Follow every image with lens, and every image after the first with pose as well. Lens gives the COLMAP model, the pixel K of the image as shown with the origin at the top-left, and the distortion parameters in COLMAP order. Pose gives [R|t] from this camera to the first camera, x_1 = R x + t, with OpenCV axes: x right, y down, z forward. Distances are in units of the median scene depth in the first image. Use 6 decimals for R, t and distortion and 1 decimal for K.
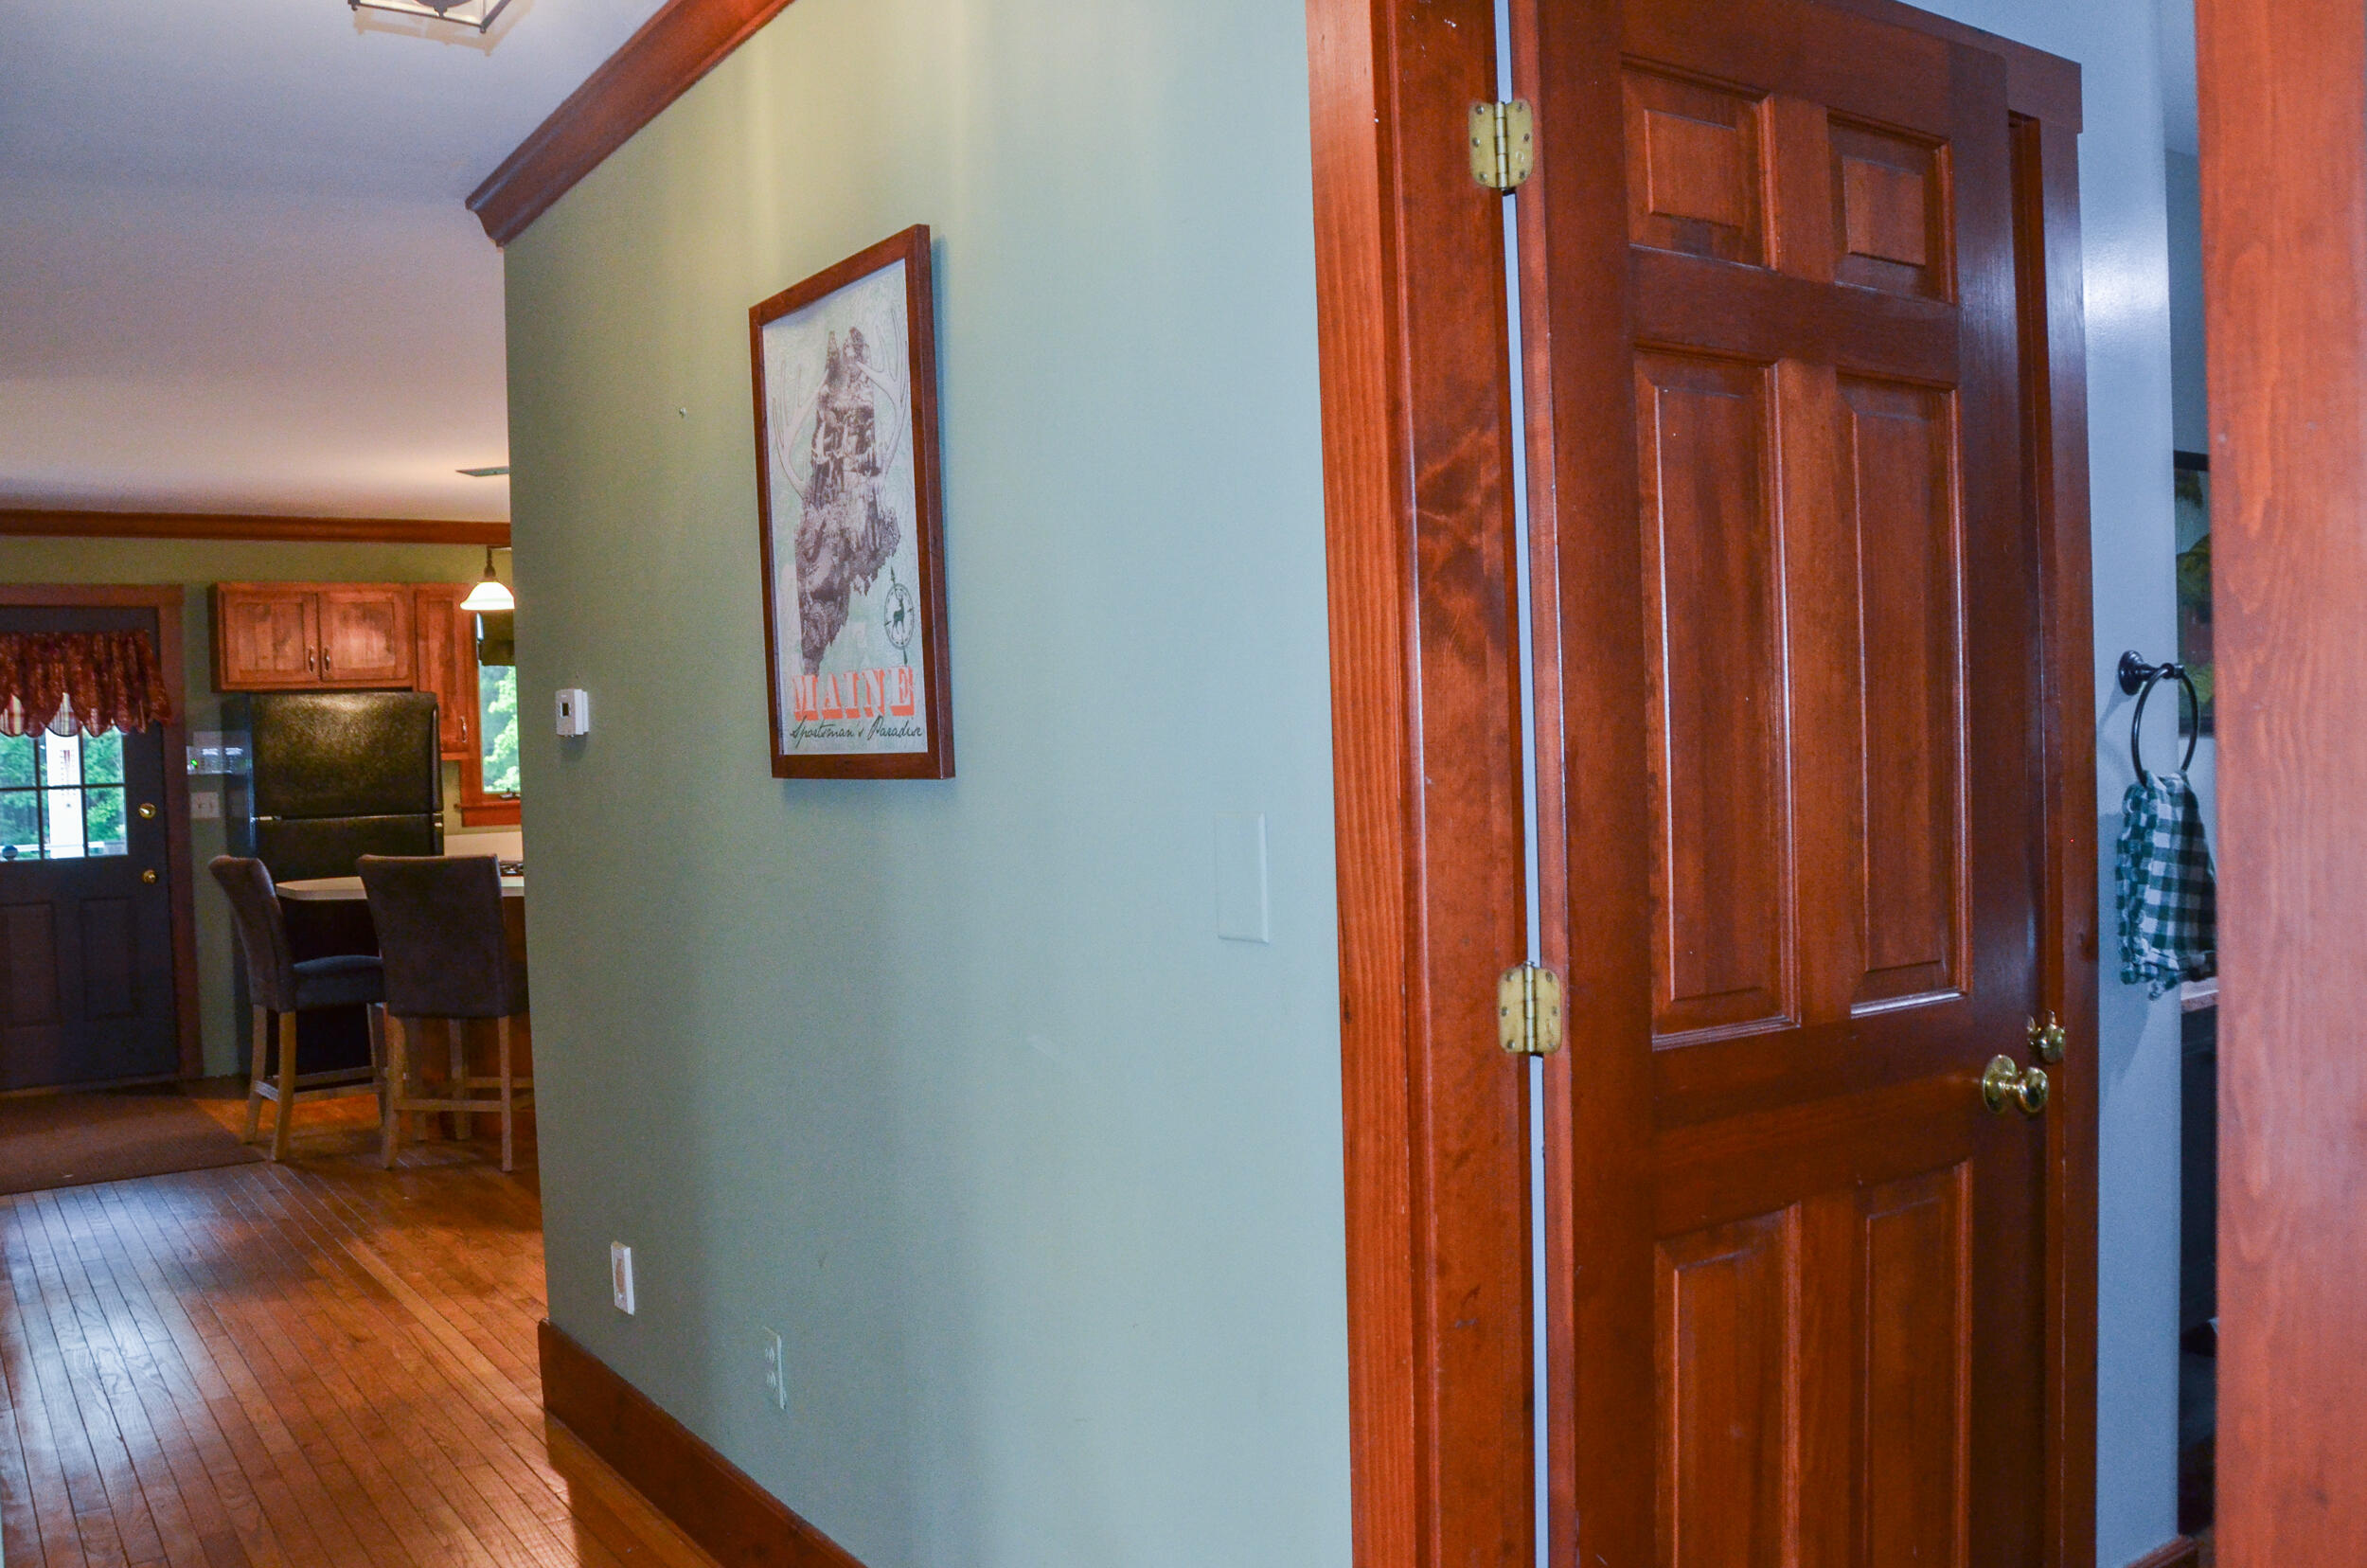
lens RADIAL K [[1884.5, 0, 1173.9], [0, 1884.5, 829.8], [0, 0, 1]] dist [-0.150077, 0.111019]
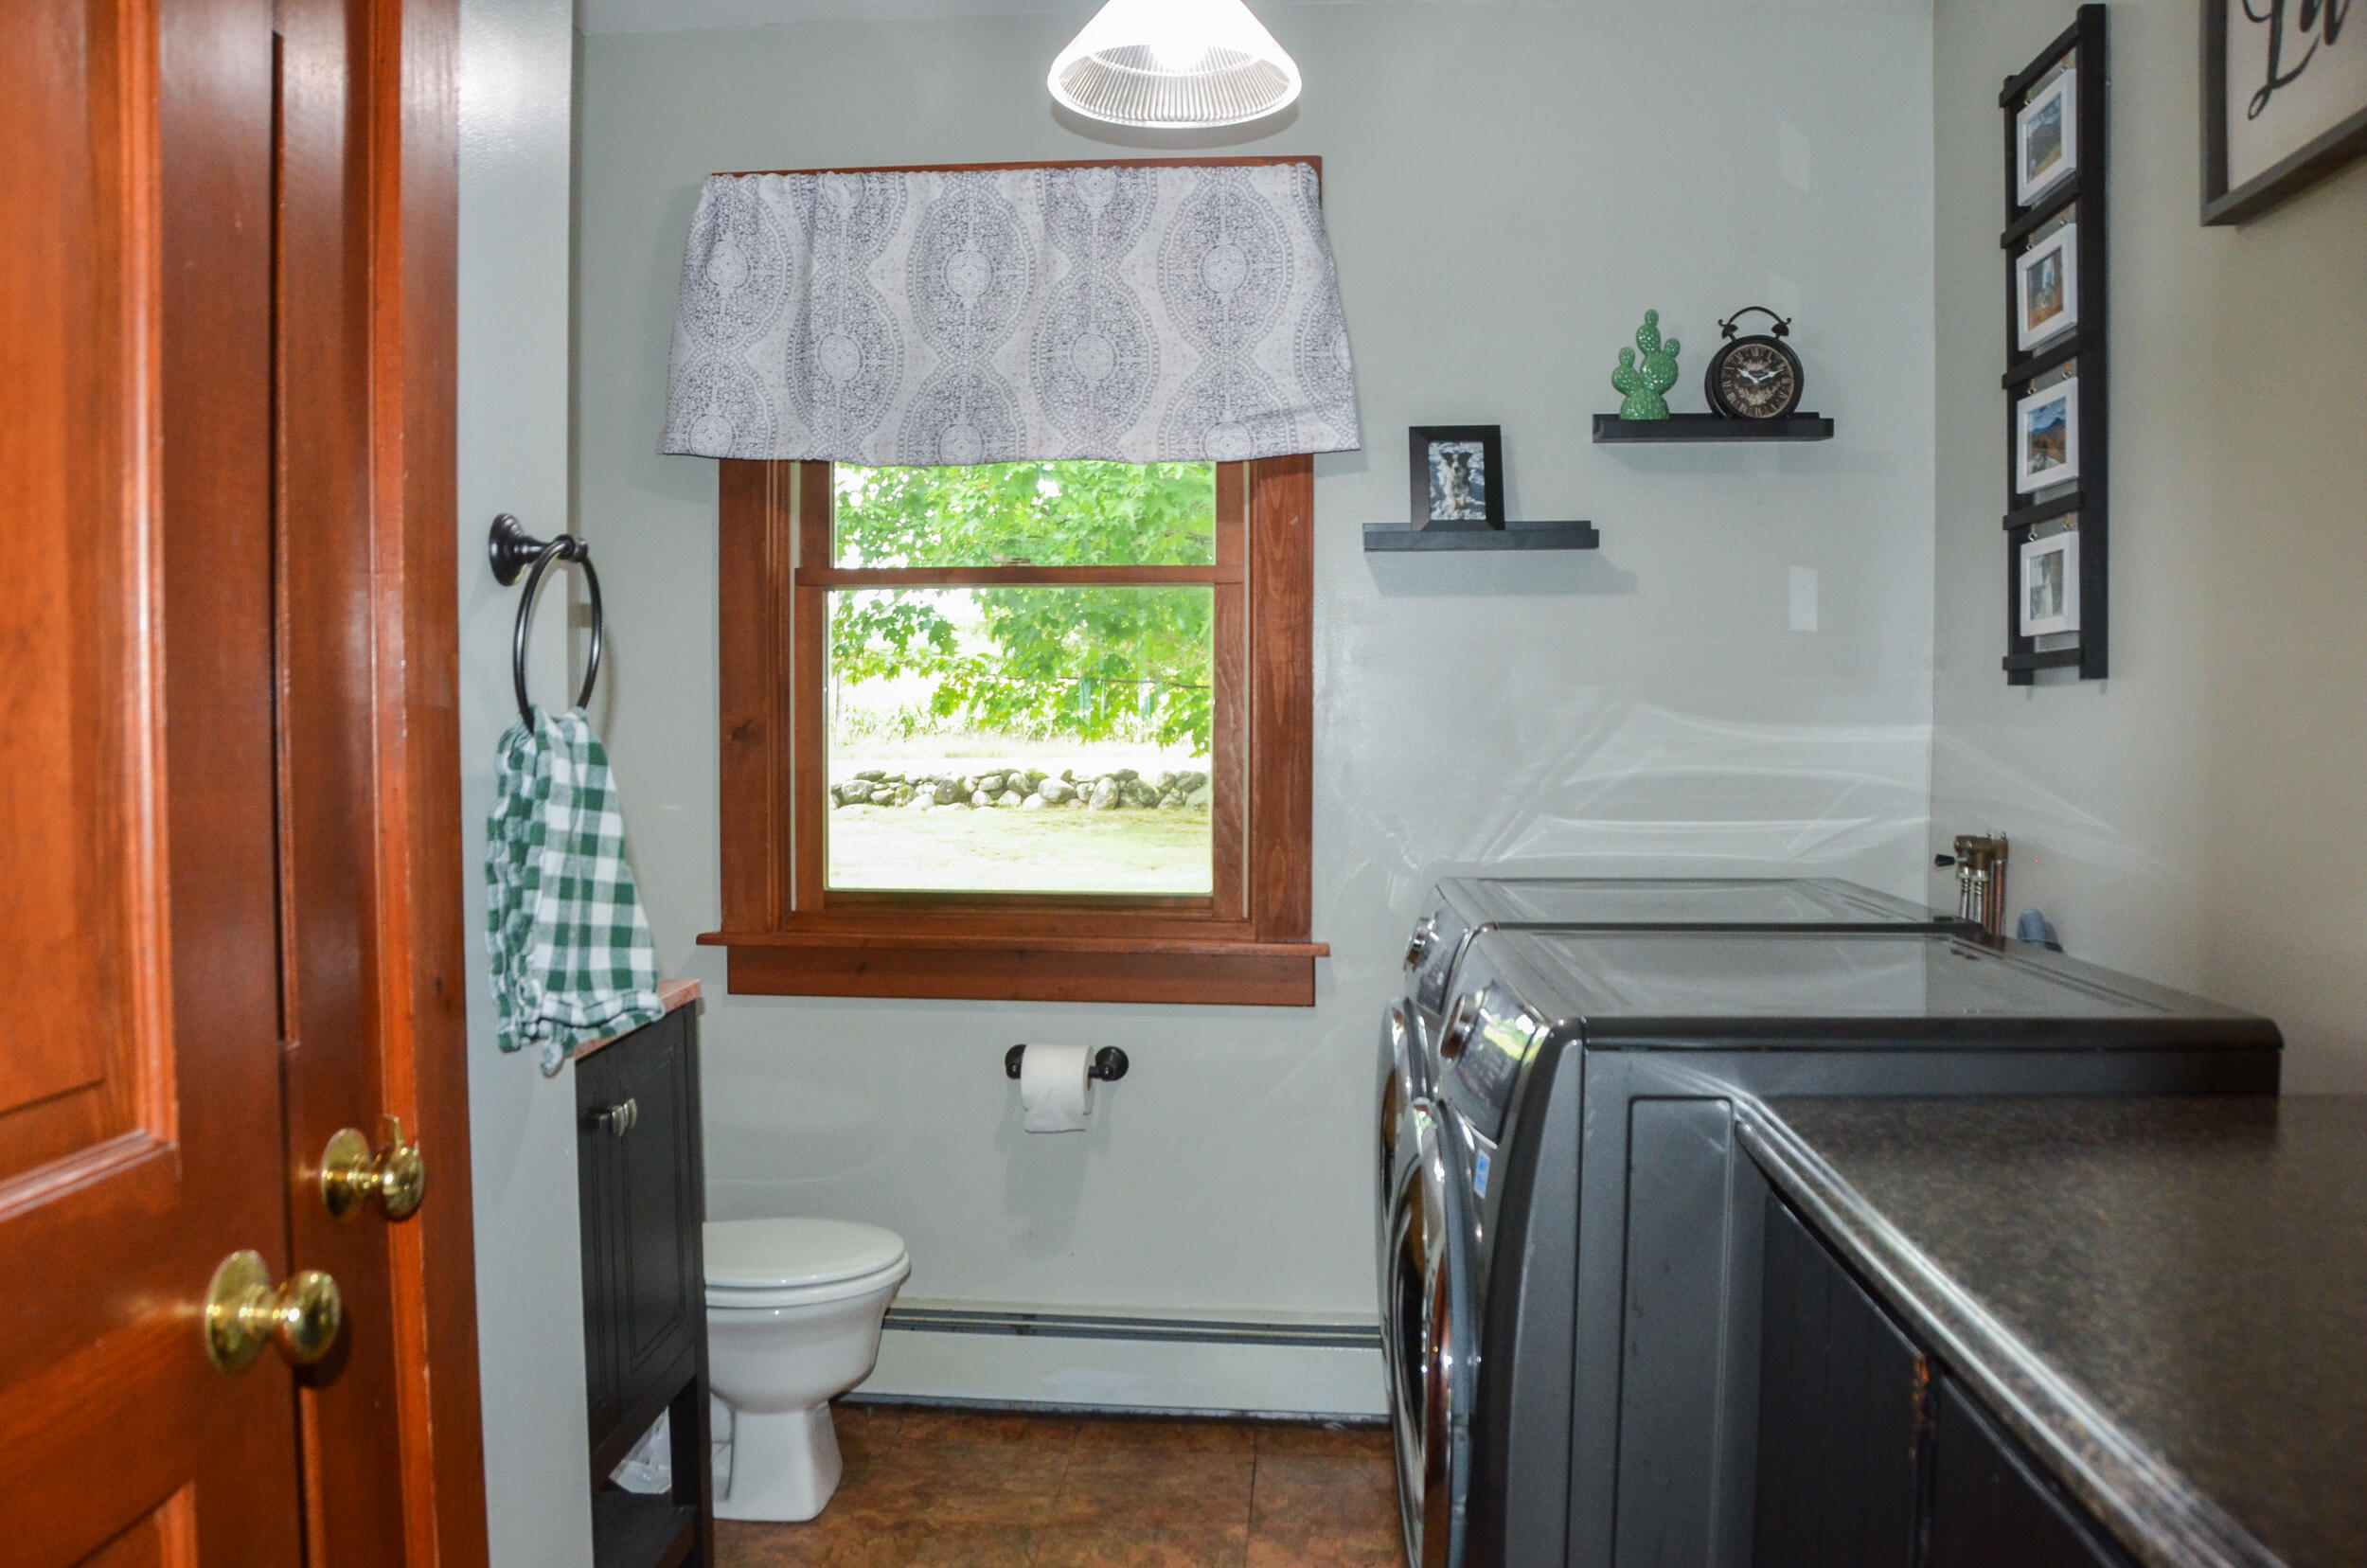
lens RADIAL K [[1884.5, 0, 1173.9], [0, 1884.5, 829.8], [0, 0, 1]] dist [-0.150077, 0.111019]
pose [[0.695908, -0.017108, 0.717928, 0.235523], [0.021530, 0.999764, 0.002954, 0.012457], [-0.717809, 0.013401, 0.696112, 0.409924]]
